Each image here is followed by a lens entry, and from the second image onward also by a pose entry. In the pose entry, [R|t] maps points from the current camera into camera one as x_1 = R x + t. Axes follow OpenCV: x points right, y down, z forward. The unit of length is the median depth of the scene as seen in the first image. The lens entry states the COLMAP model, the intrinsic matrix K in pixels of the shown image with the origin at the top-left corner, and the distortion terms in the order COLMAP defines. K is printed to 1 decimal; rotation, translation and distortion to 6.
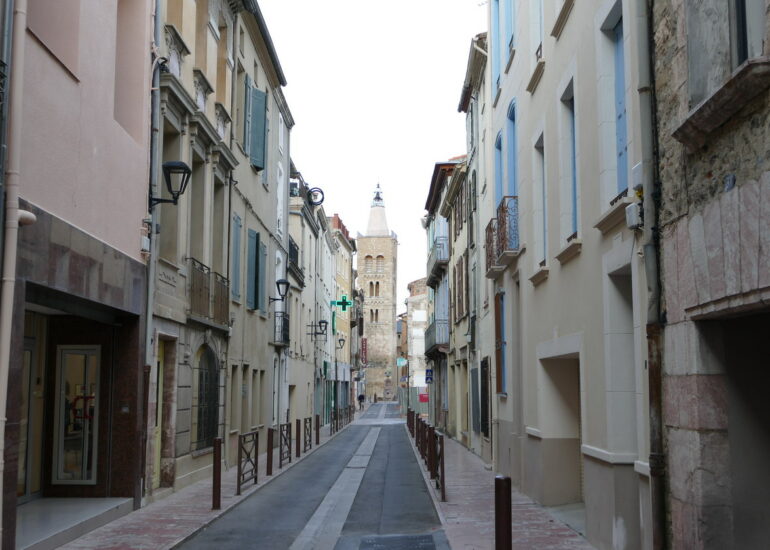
lens RADIAL K [[944.5, 0, 385.0], [0, 944.5, 275.0], [0, 0, 1]] dist [0.001246, -0.000066]
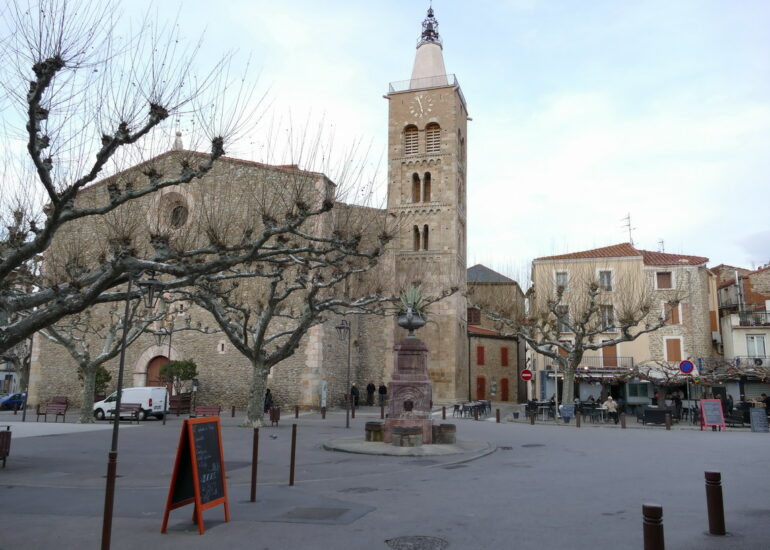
lens RADIAL K [[617.0, 0, 385.0], [0, 617.0, 275.0], [0, 0, 1]] dist [-0.000073, 0.000372]
pose [[0.994388, -0.003276, -0.105744, 0.004445], [-0.001542, 0.998966, -0.045445, 0.078016], [0.105783, 0.045353, 0.993354, 0.663682]]
